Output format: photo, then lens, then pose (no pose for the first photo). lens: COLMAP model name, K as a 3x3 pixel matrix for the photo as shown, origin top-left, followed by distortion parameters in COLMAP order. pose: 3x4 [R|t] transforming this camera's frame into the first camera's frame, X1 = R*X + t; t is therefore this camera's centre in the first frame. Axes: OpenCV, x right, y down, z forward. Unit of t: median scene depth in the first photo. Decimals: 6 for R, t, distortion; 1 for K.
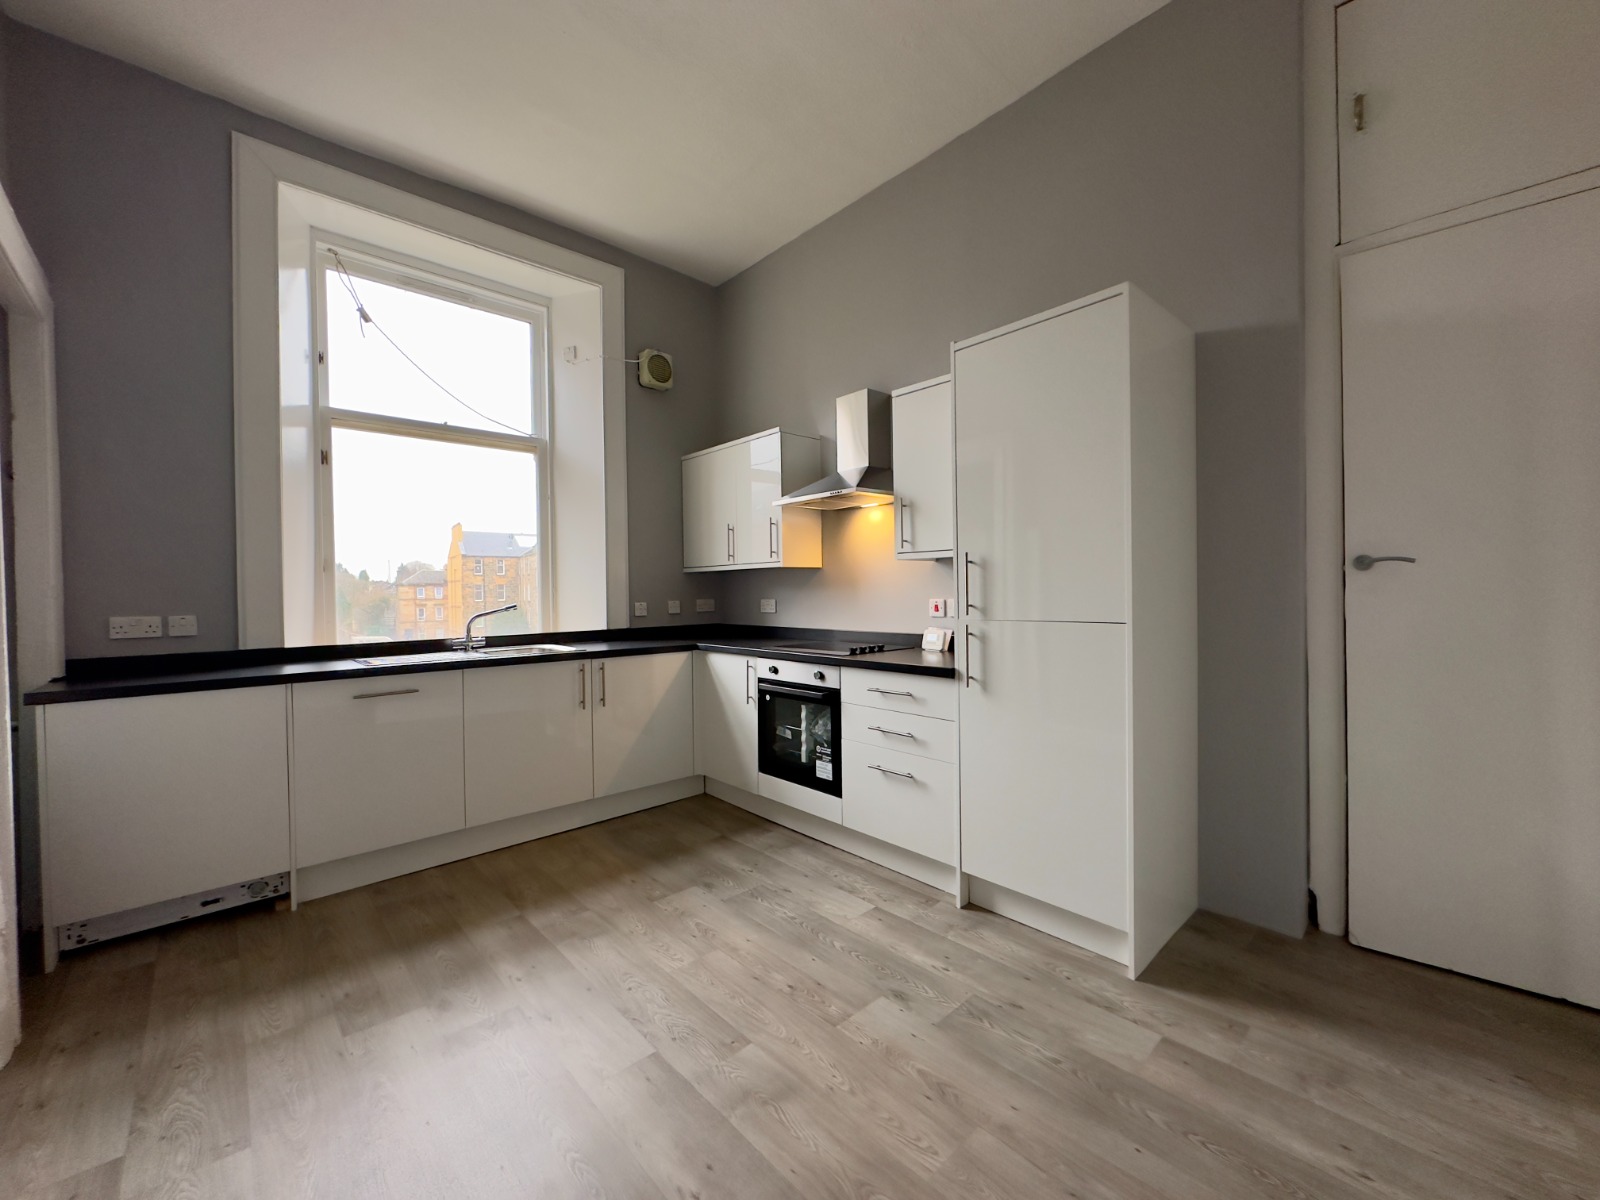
lens RADIAL K [[635.4, 0, 800.0], [0, 635.4, 600.0], [0, 0, 1]] dist [-0.000665, 0.000142]
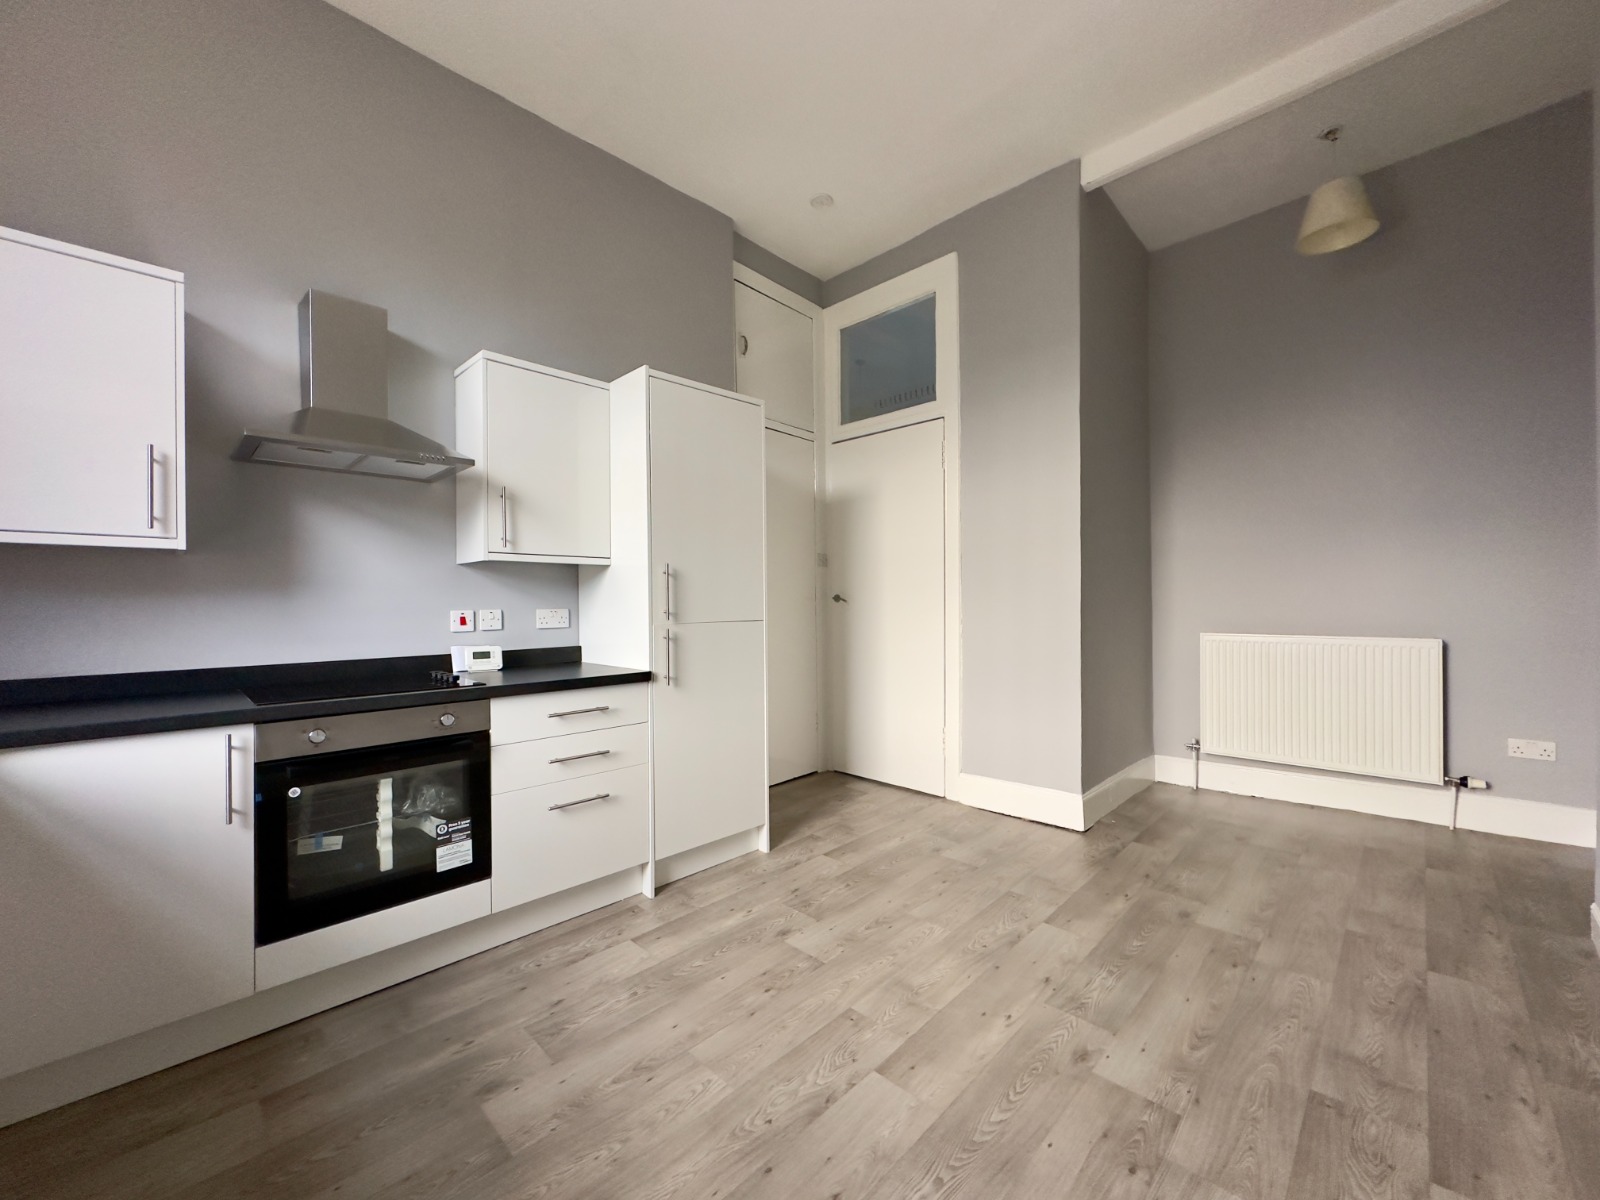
lens RADIAL K [[635.4, 0, 800.0], [0, 635.4, 600.0], [0, 0, 1]] dist [-0.000665, 0.000142]
pose [[-0.046038, 0.014616, 0.998833, -0.775880], [0.025537, 0.999583, -0.013450, 0.009341], [-0.998613, 0.024888, -0.046392, 0.745602]]
